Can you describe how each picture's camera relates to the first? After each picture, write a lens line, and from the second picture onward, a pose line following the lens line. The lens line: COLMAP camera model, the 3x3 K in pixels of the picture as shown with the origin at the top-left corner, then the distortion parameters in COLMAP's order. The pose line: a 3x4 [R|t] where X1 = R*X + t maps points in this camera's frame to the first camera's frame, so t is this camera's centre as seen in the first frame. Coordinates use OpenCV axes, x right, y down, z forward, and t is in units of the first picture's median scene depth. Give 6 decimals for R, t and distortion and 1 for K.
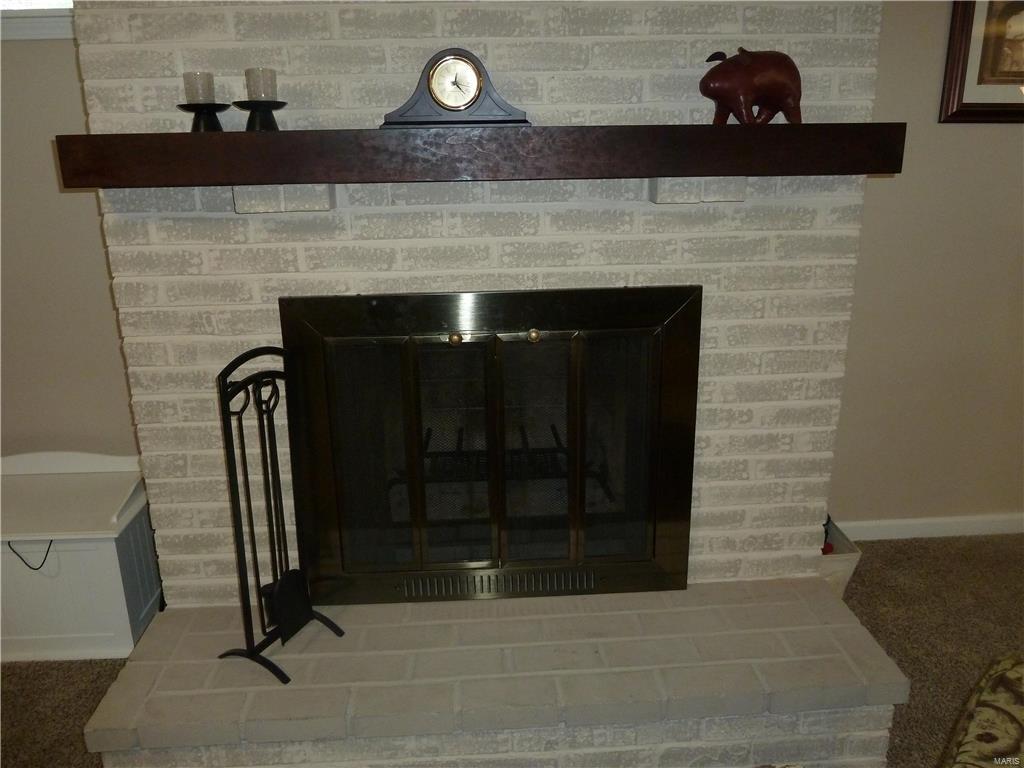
lens RADIAL K [[775.9, 0, 514.1], [0, 775.9, 384.9], [0, 0, 1]] dist [-0.023150, -0.006117]
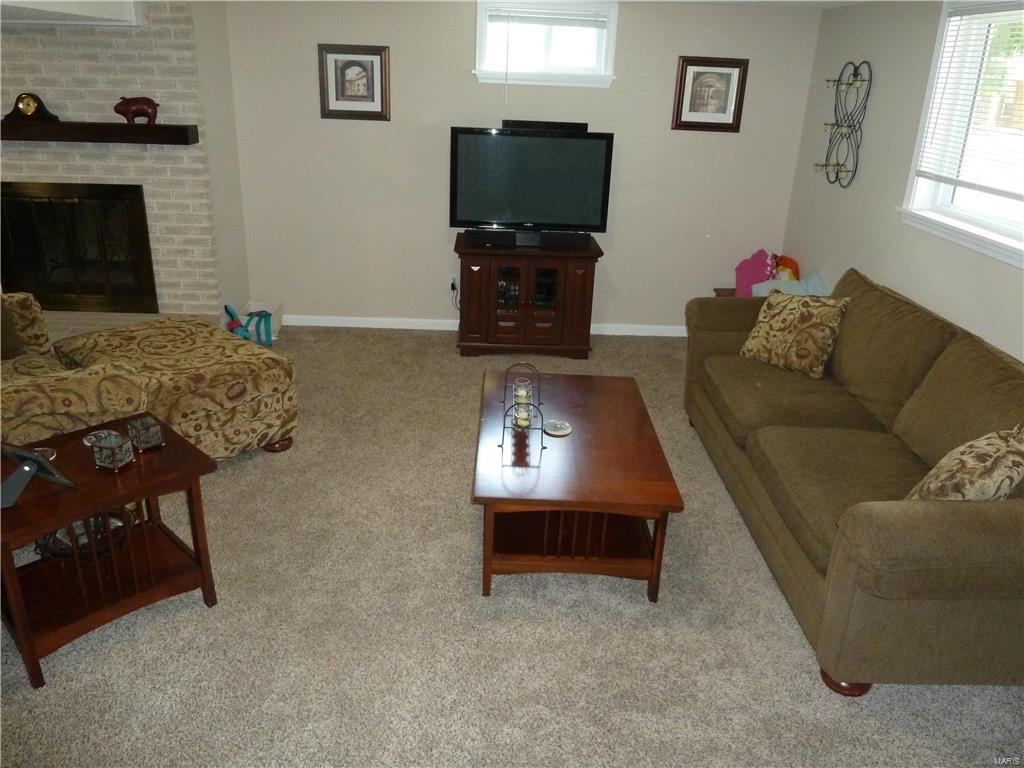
lens RADIAL K [[775.9, 0, 510.3], [0, 775.9, 381.4], [0, 0, 1]] dist [-0.023150, -0.006117]
pose [[0.997558, 0.065715, -0.023651, 1.533294], [-0.063620, 0.994724, 0.080482, 0.231222], [0.028815, -0.078781, 0.996475, -1.526929]]
